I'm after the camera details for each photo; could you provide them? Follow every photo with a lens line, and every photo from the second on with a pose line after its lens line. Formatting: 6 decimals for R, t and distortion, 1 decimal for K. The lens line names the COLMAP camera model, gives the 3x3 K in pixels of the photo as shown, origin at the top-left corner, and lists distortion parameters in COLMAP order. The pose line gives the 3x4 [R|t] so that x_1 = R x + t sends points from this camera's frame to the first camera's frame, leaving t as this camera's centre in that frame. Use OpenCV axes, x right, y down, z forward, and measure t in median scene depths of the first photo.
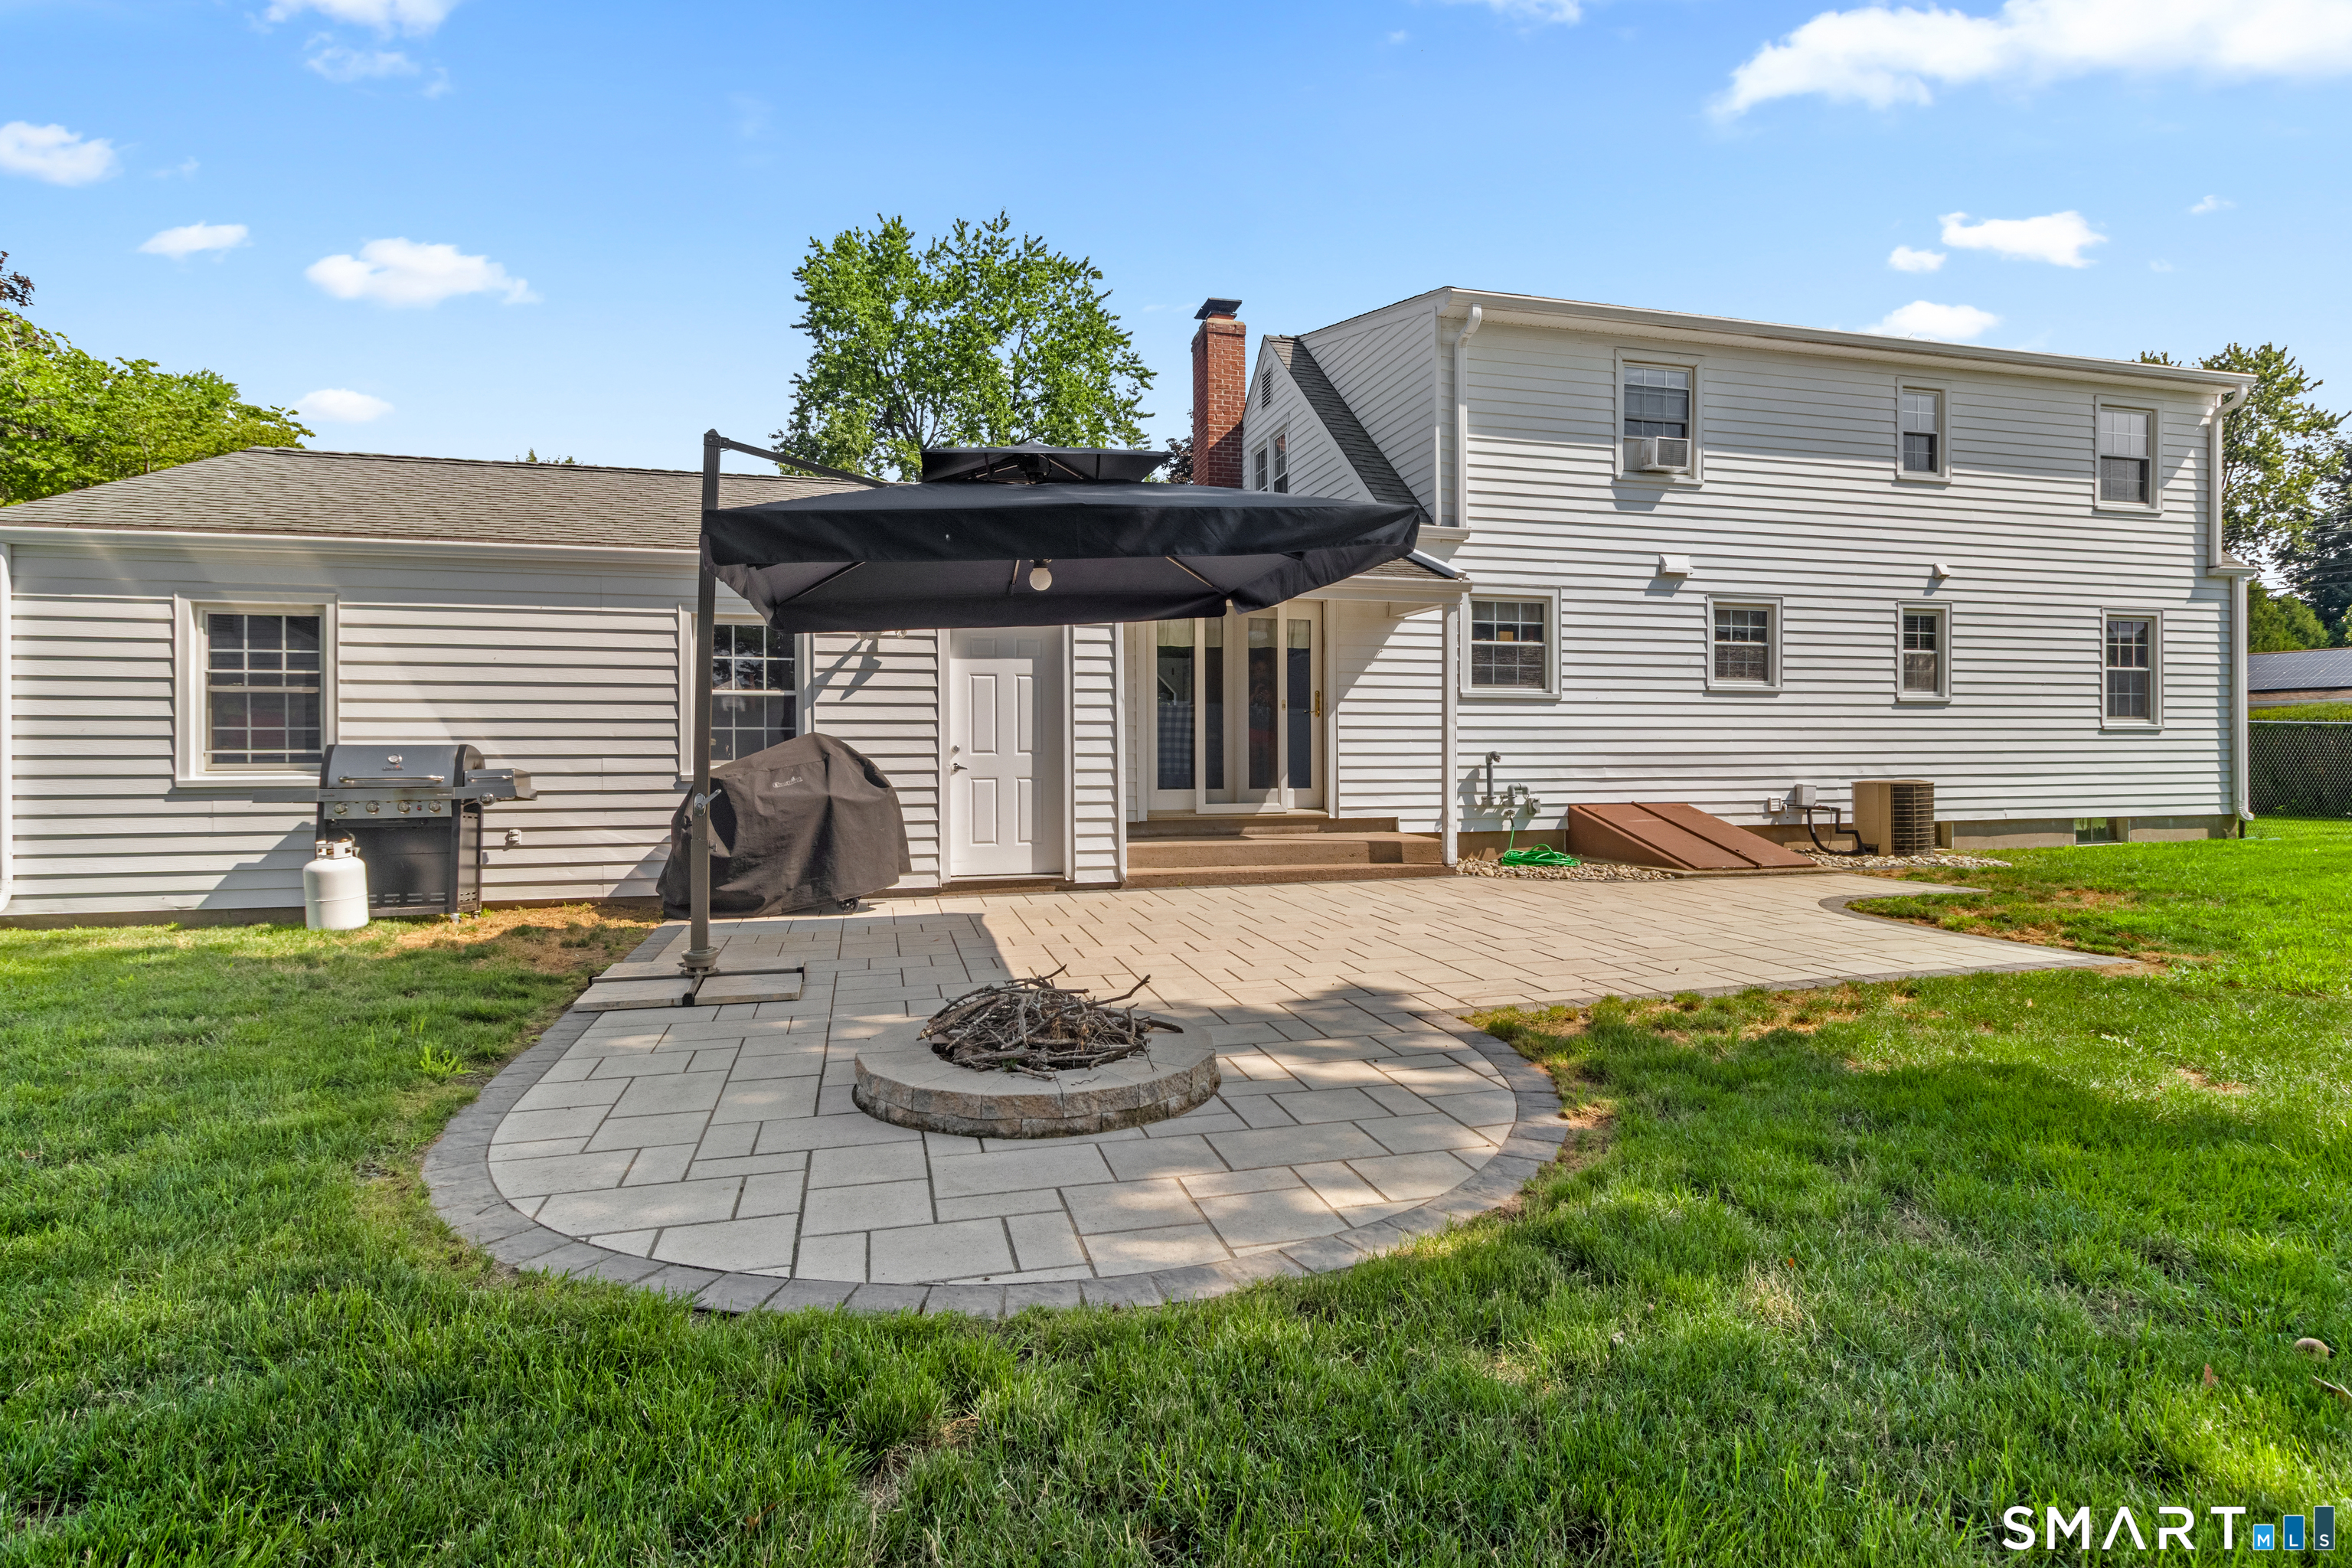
lens RADIAL K [[1160.5, 0, 1176.0], [0, 1160.5, 784.0], [0, 0, 1]] dist [0.000971, -0.000487]
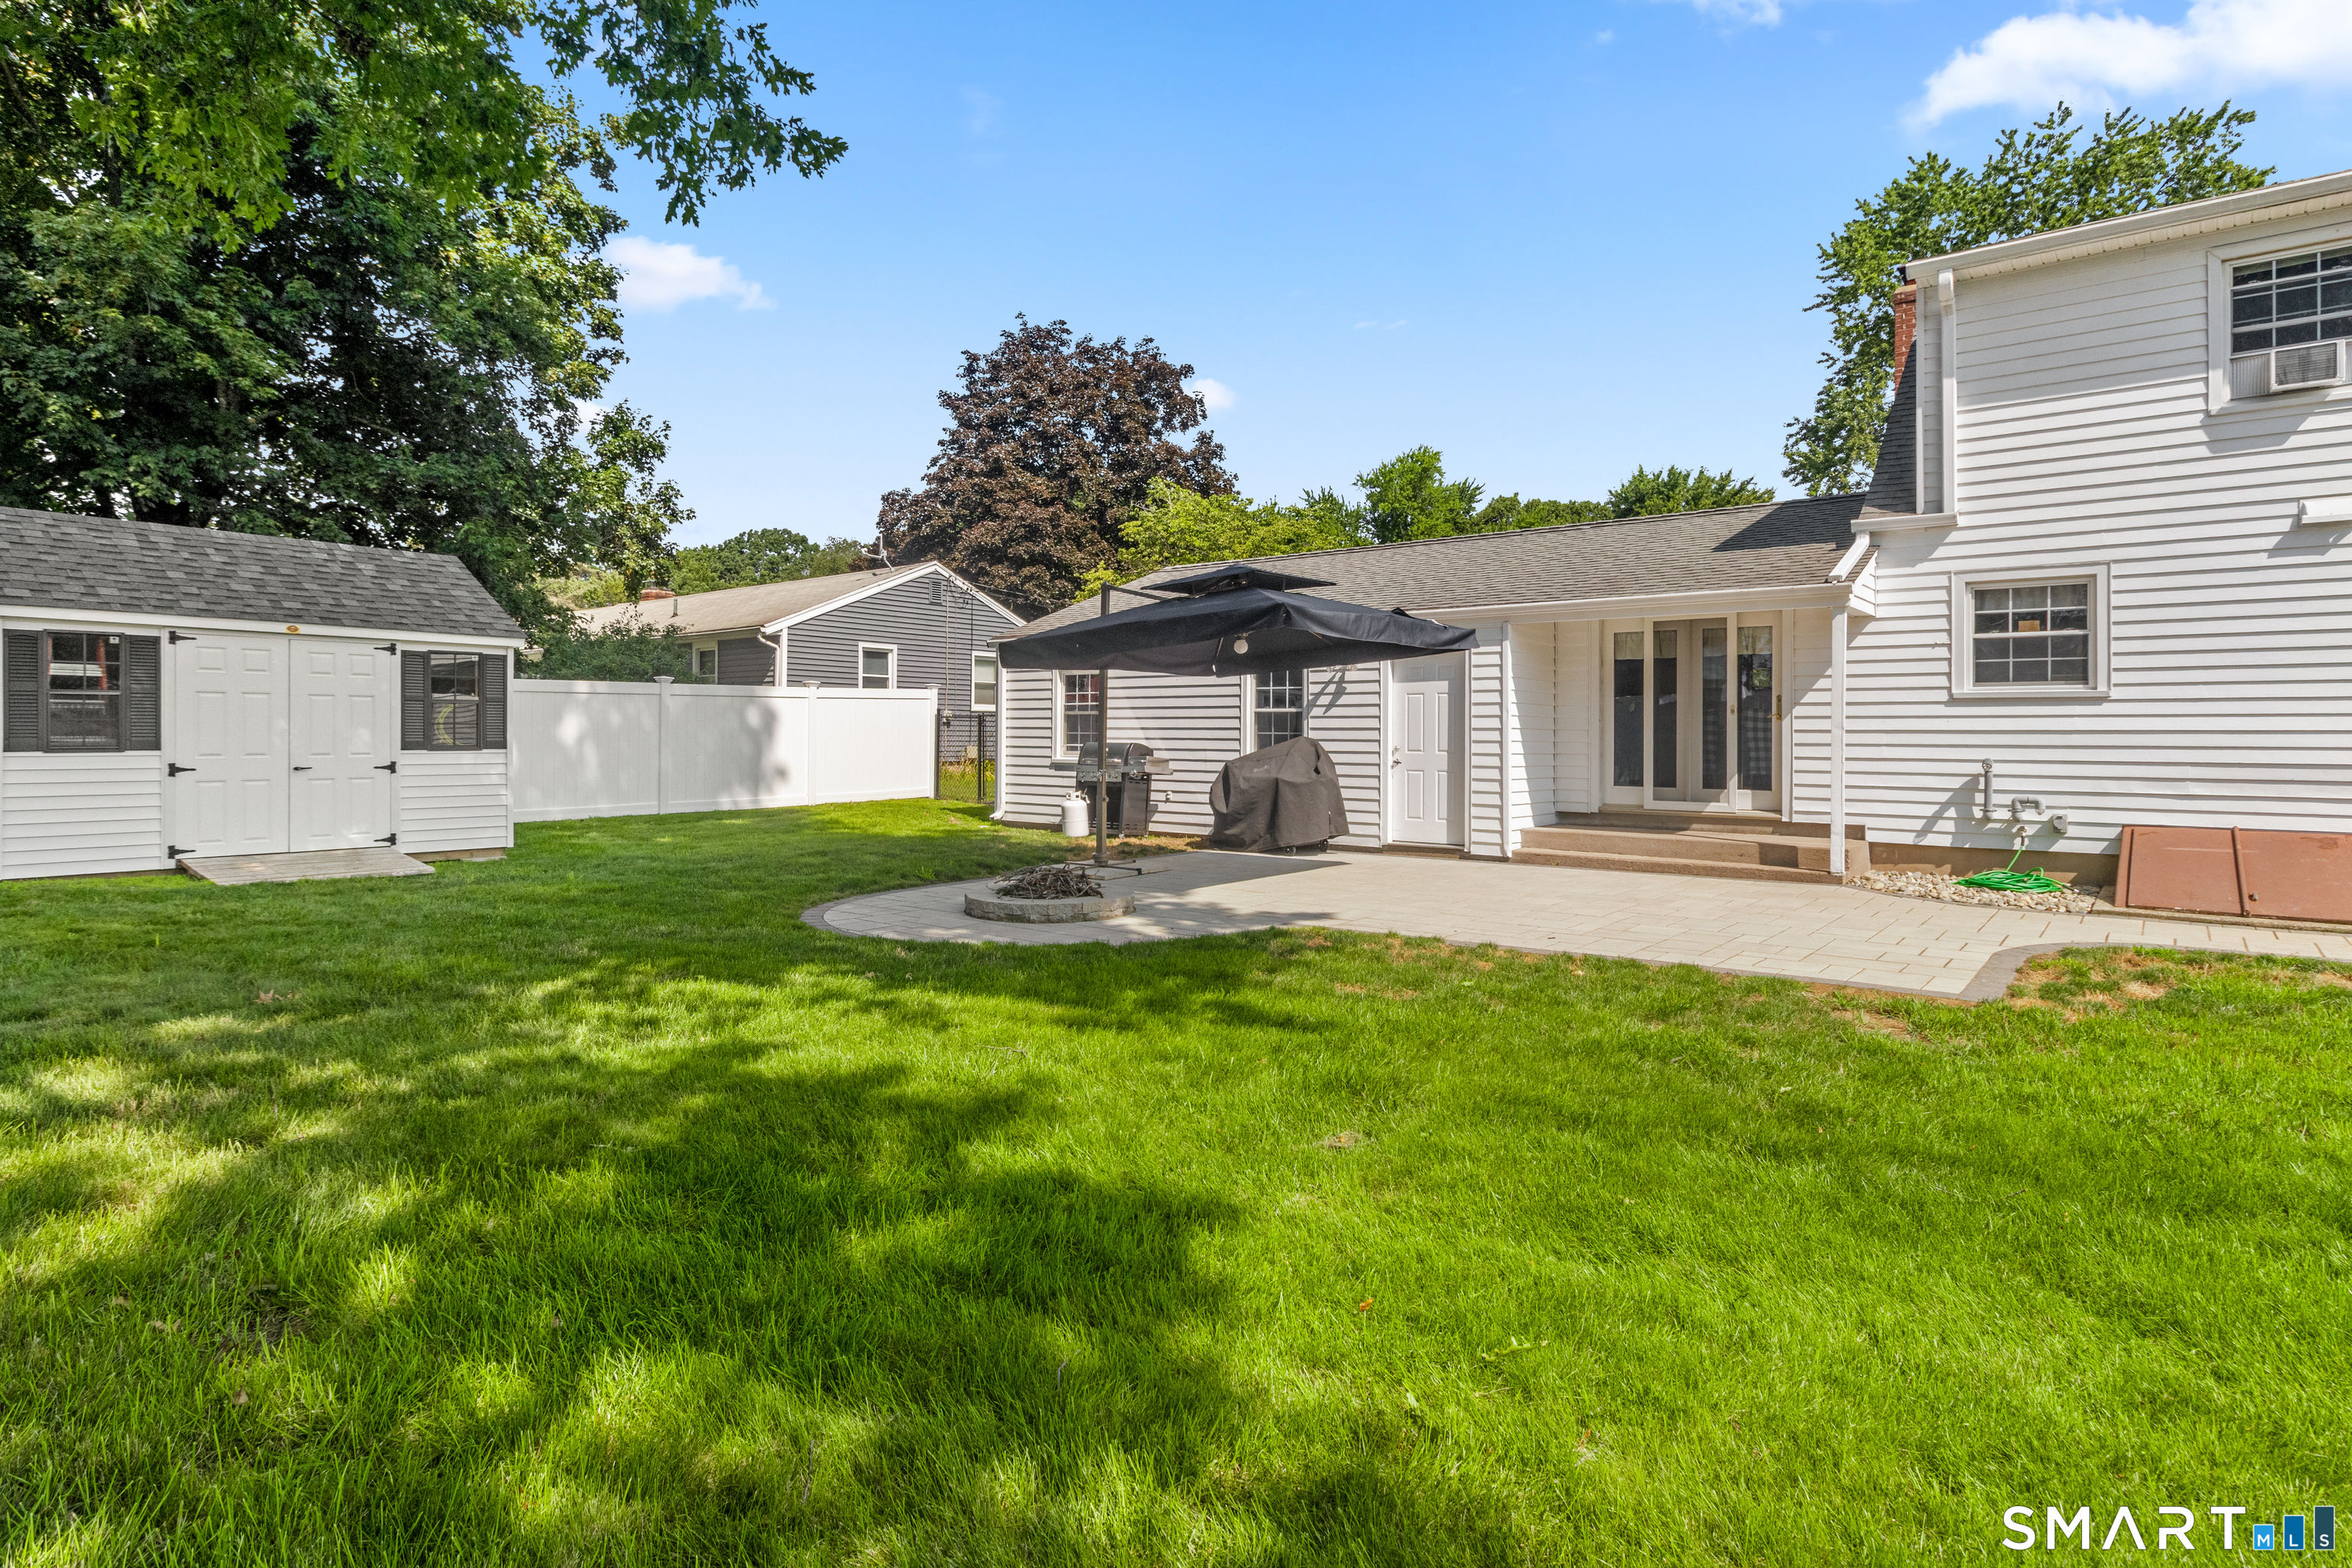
lens RADIAL K [[1160.5, 0, 1176.0], [0, 1160.5, 784.0], [0, 0, 1]] dist [0.000971, -0.000487]
pose [[0.603576, 0.038184, -0.796390, 0.619391], [-0.031007, 0.999221, 0.024410, -0.011177], [0.796702, 0.009960, 0.604290, -0.031392]]
